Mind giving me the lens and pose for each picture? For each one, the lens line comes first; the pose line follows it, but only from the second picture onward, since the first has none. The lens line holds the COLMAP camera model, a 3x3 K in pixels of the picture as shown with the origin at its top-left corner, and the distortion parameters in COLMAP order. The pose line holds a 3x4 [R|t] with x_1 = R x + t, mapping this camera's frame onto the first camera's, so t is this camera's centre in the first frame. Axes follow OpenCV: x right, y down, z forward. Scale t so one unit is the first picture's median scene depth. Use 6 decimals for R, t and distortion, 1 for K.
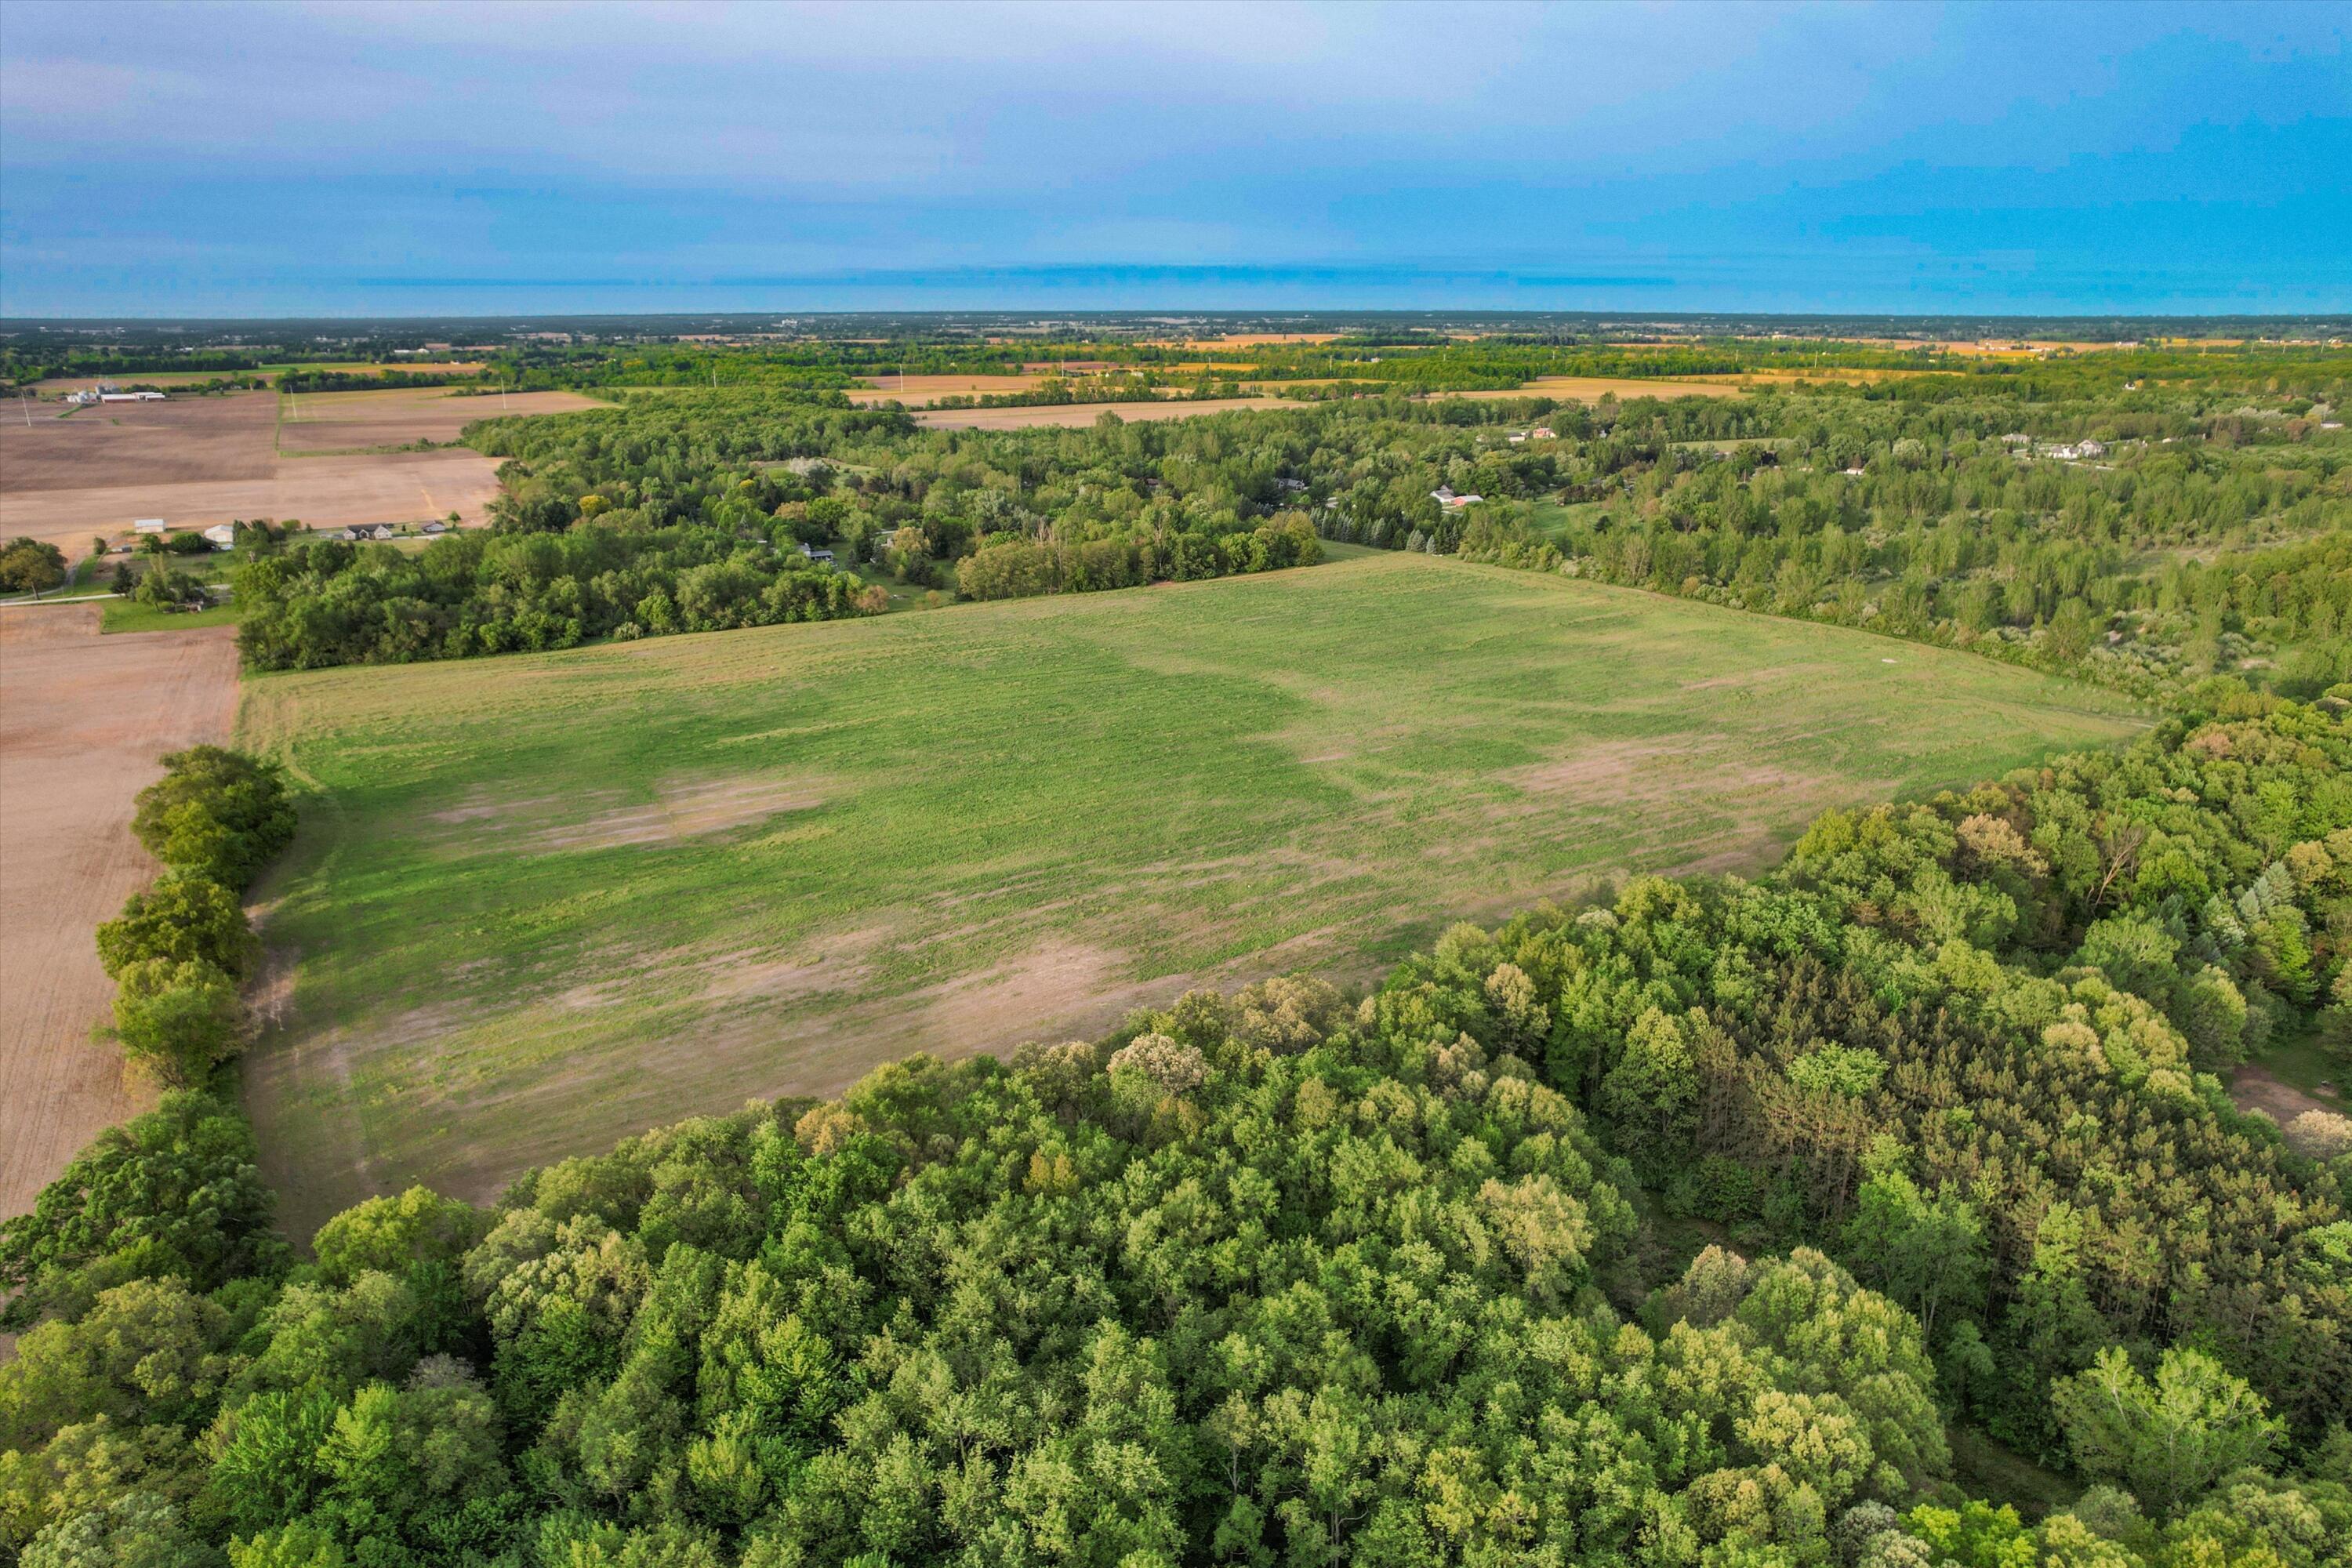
lens RADIAL K [[1546.6, 0, 1207.4], [0, 1546.6, 791.9], [0, 0, 1]] dist [-0.079137, 0.065465]
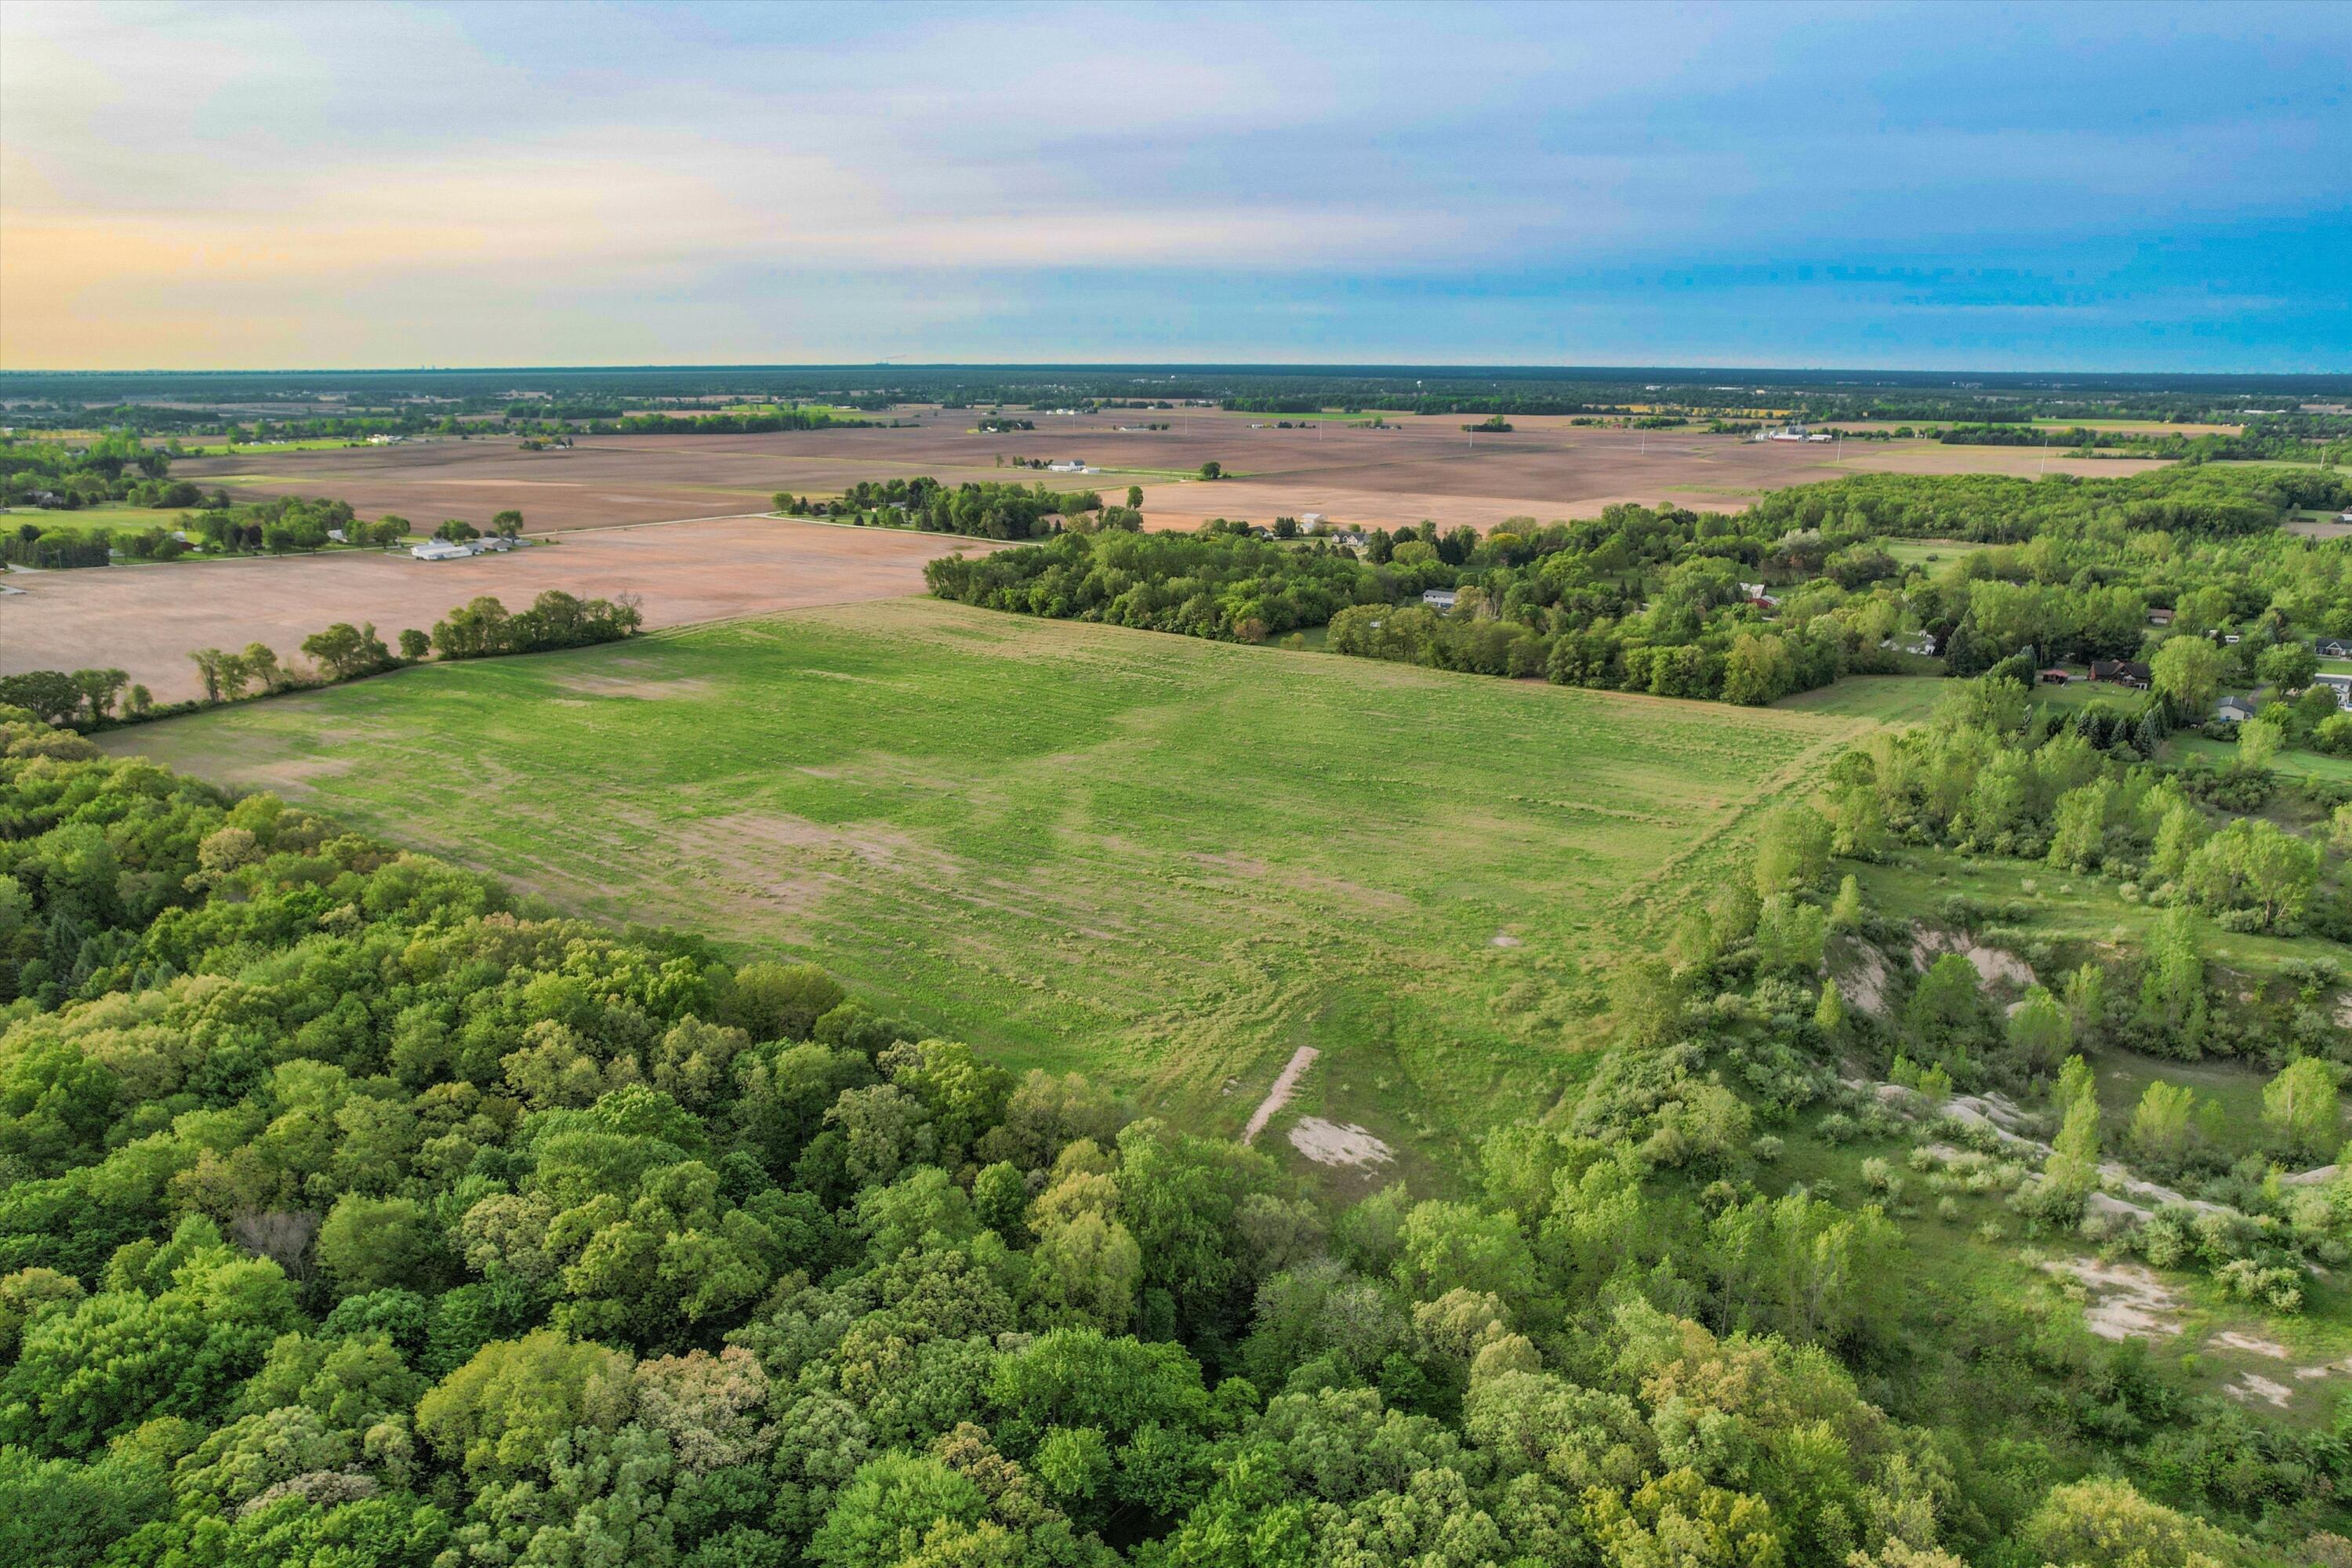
lens RADIAL K [[1546.6, 0, 1207.4], [0, 1546.6, 791.9], [0, 0, 1]] dist [-0.079137, 0.065465]
pose [[0.378768, 0.250551, -0.890931, 0.292212], [-0.280760, 0.948399, 0.147351, -0.062842], [0.881878, 0.194326, 0.429568, 0.191841]]
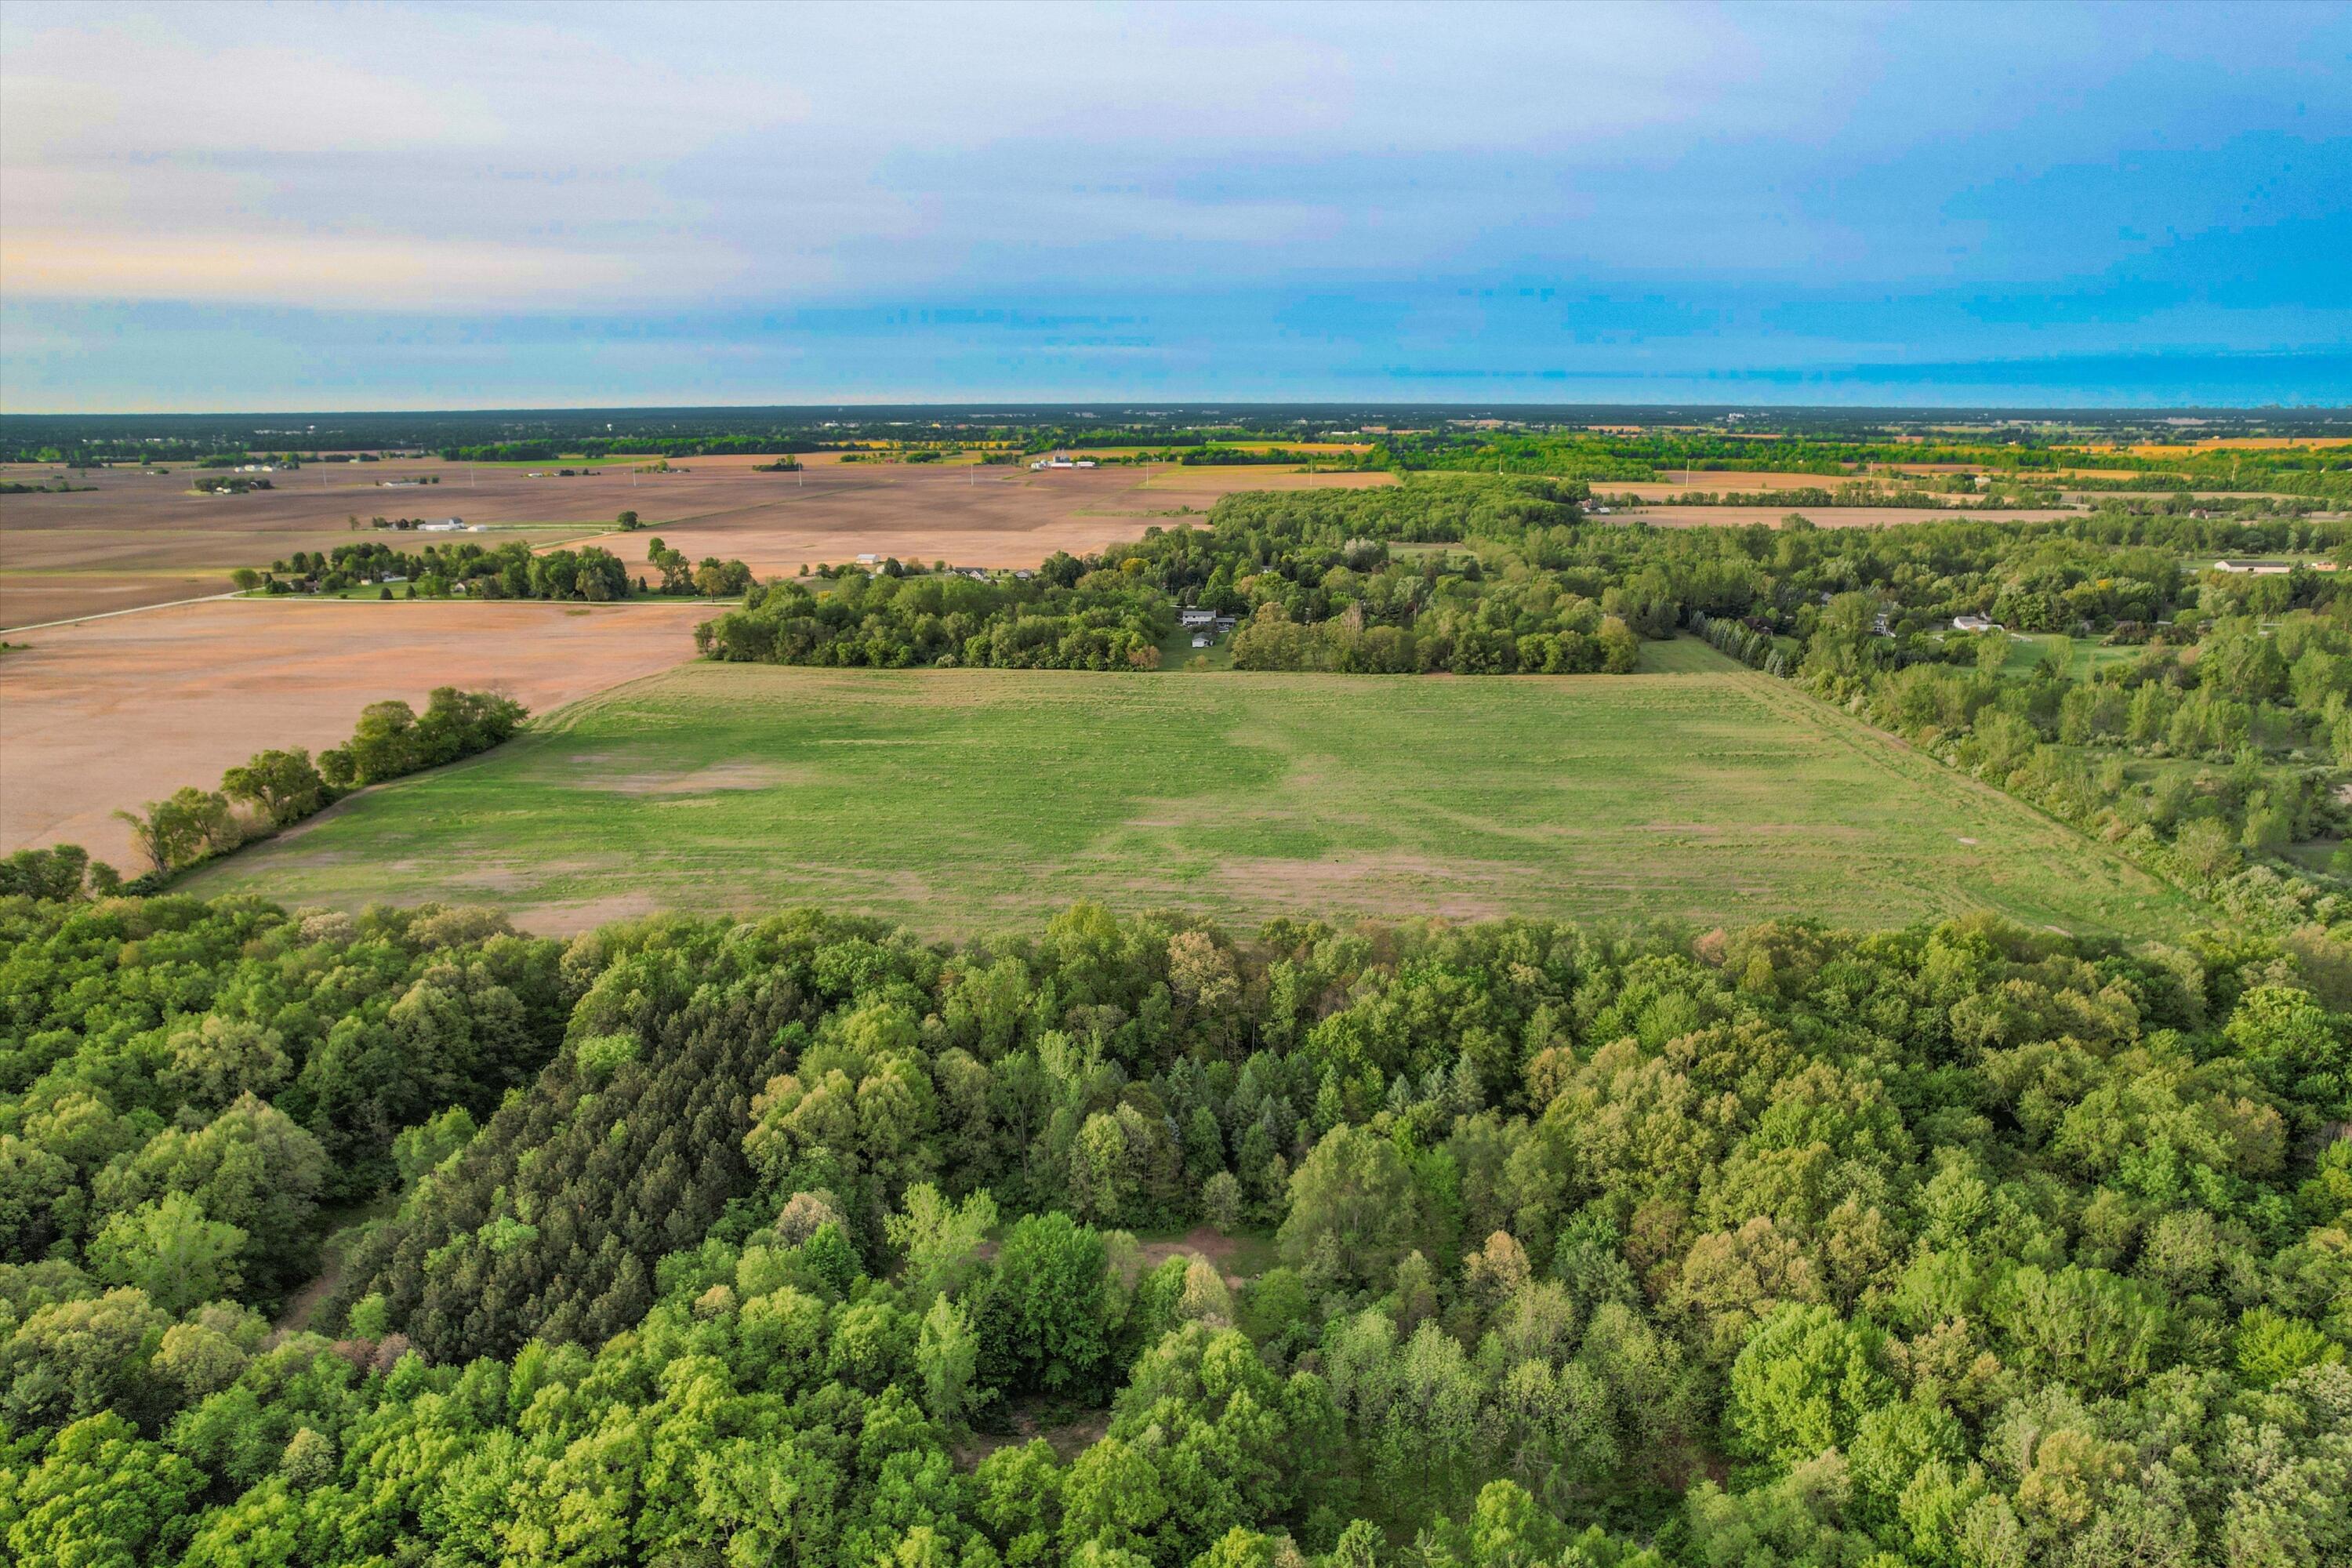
lens RADIAL K [[1508.0, 0, 1195.0], [0, 1508.0, 789.0], [0, 0, 1]] dist [-0.084933, 0.063049]
pose [[0.813490, 0.144766, -0.563273, 0.172030], [-0.173688, 0.984798, 0.002258, -0.013546], [0.555038, 0.095997, 0.826267, 0.034469]]
